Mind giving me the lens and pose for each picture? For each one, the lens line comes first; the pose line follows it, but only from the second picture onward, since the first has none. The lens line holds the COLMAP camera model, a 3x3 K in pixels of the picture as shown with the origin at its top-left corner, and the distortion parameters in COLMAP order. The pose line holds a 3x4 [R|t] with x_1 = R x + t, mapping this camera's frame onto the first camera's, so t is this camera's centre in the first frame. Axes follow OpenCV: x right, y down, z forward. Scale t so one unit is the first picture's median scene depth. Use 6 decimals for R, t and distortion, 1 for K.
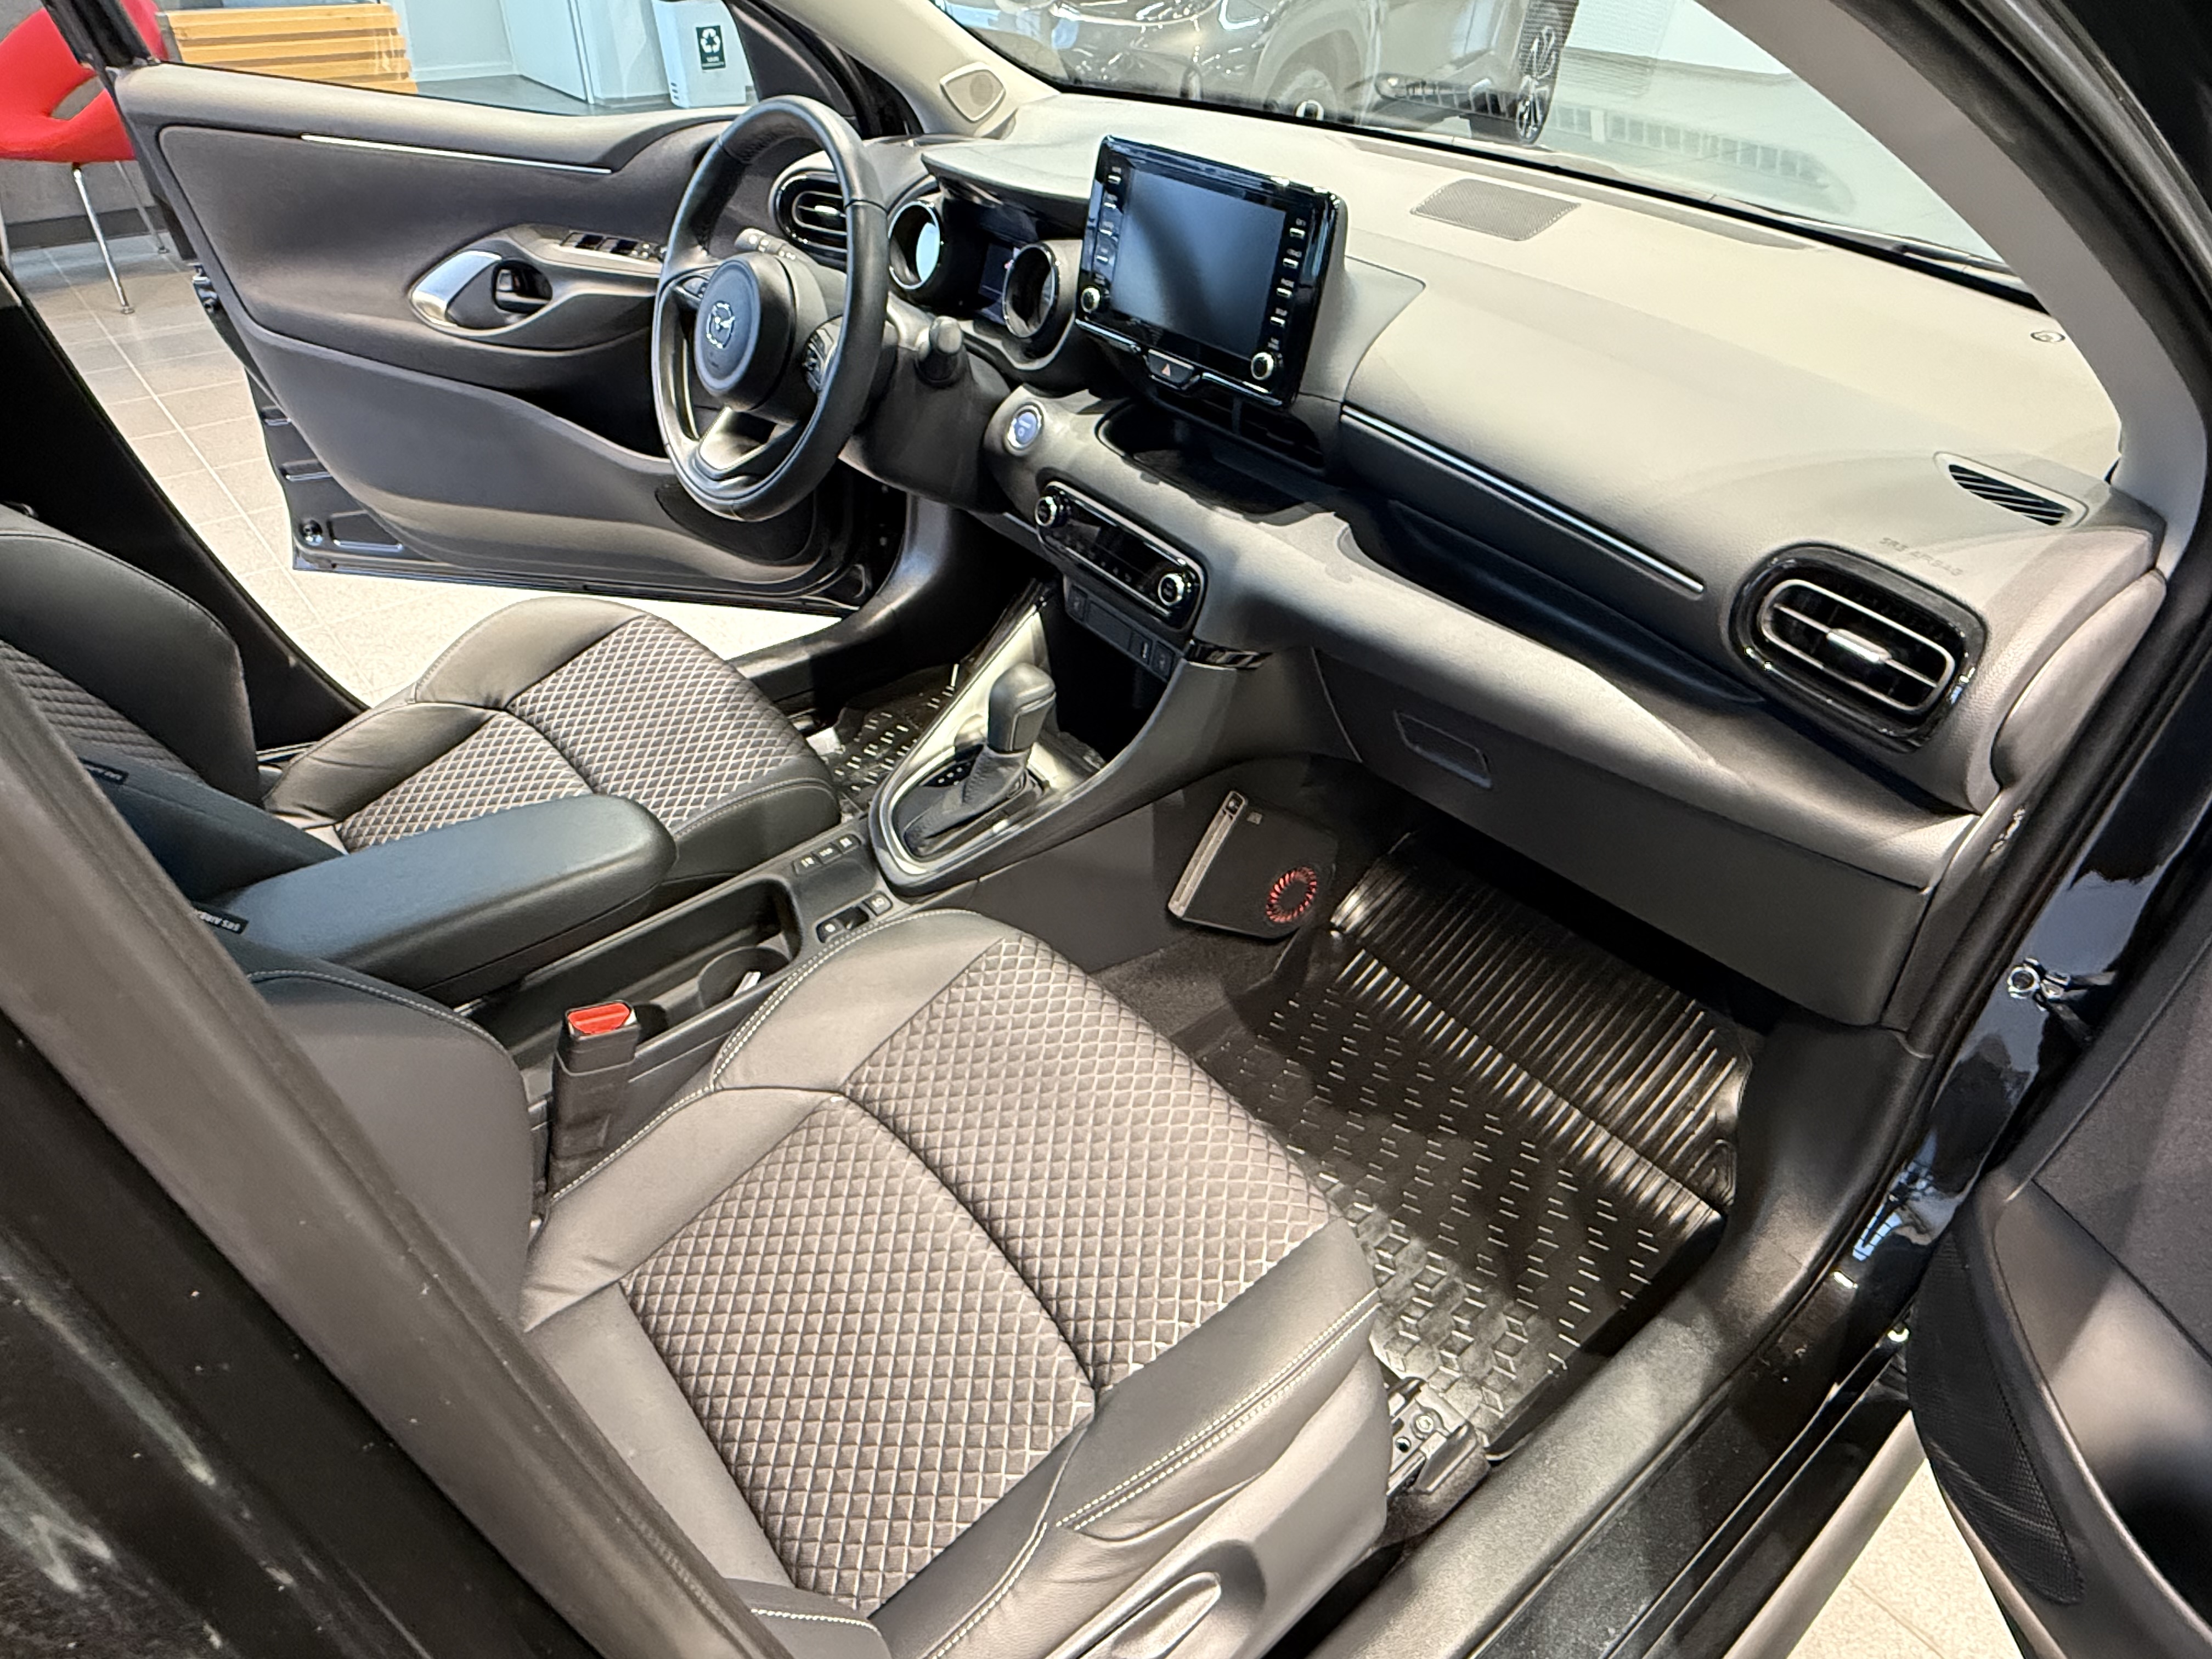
lens RADIAL K [[1312.0, 0, 1106.0], [0, 1312.0, 829.5], [0, 0, 1]] dist [-0.000613, -0.000524]
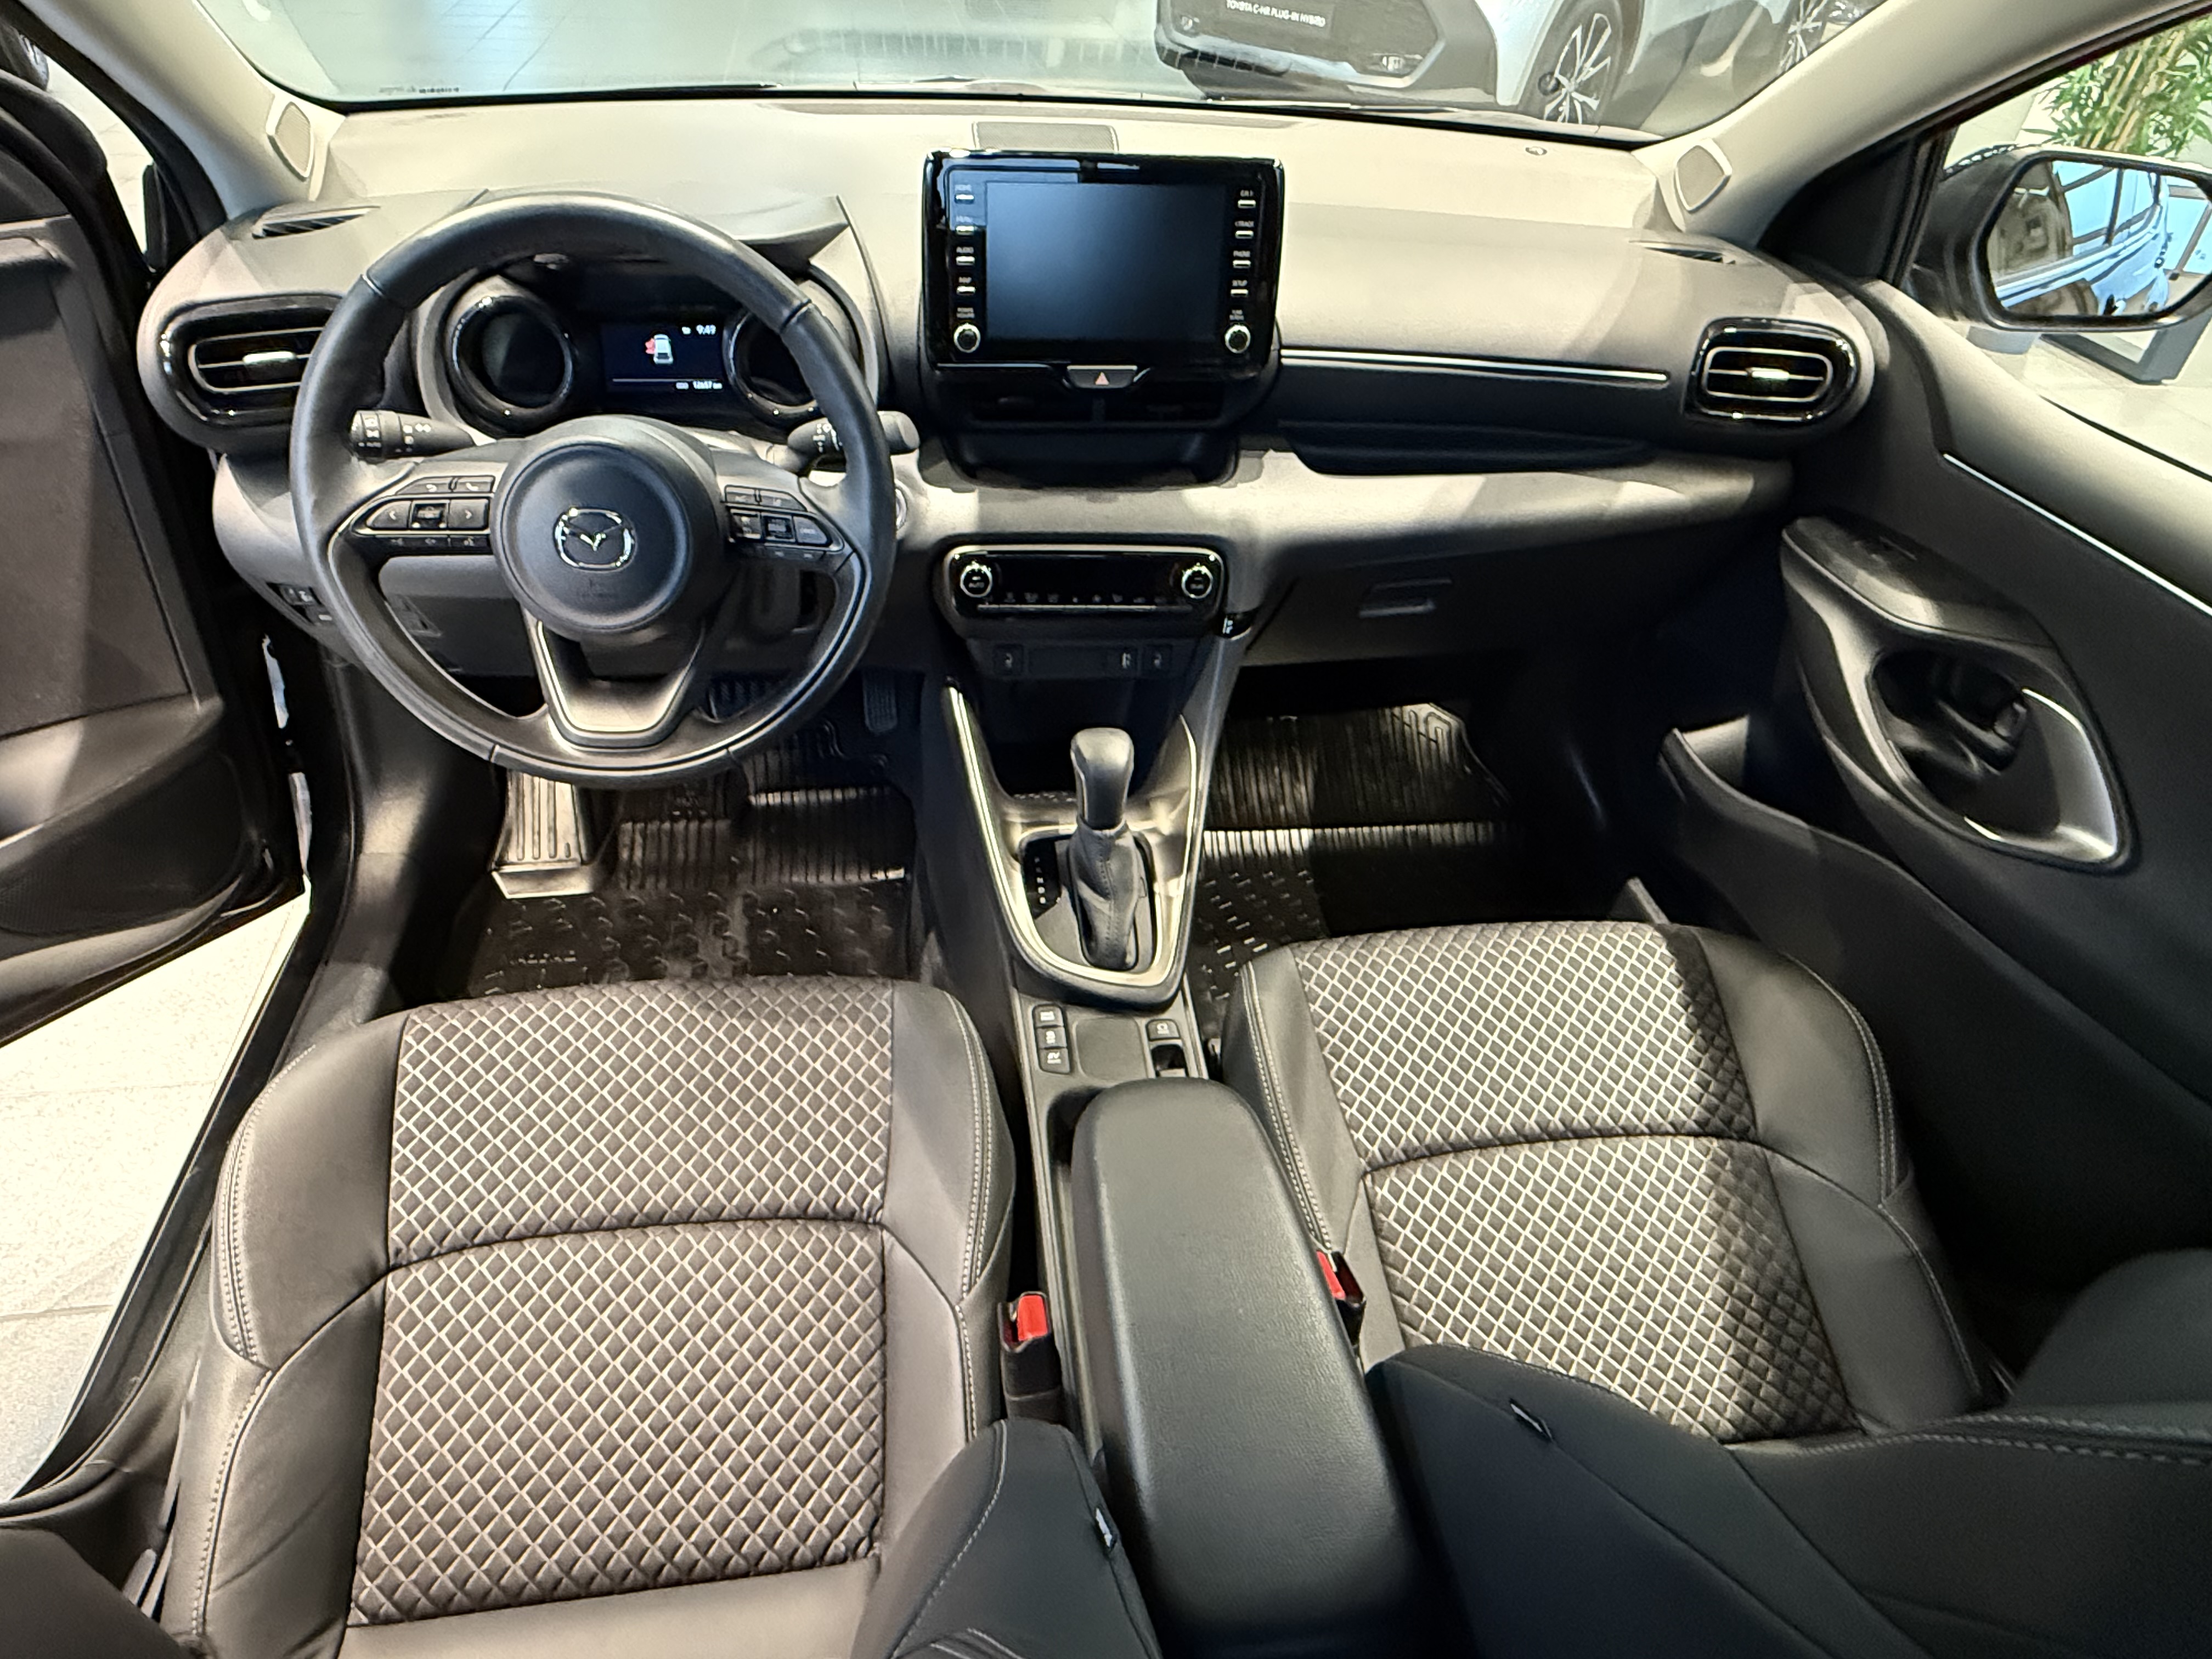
lens RADIAL K [[1312.0, 0, 1106.0], [0, 1312.0, 829.5], [0, 0, 1]] dist [-0.000613, -0.000524]
pose [[0.513186, -0.547535, 0.660943, -0.795979], [0.489082, 0.819375, 0.299037, -0.384176], [-0.705293, 0.169794, 0.688282, 0.419986]]
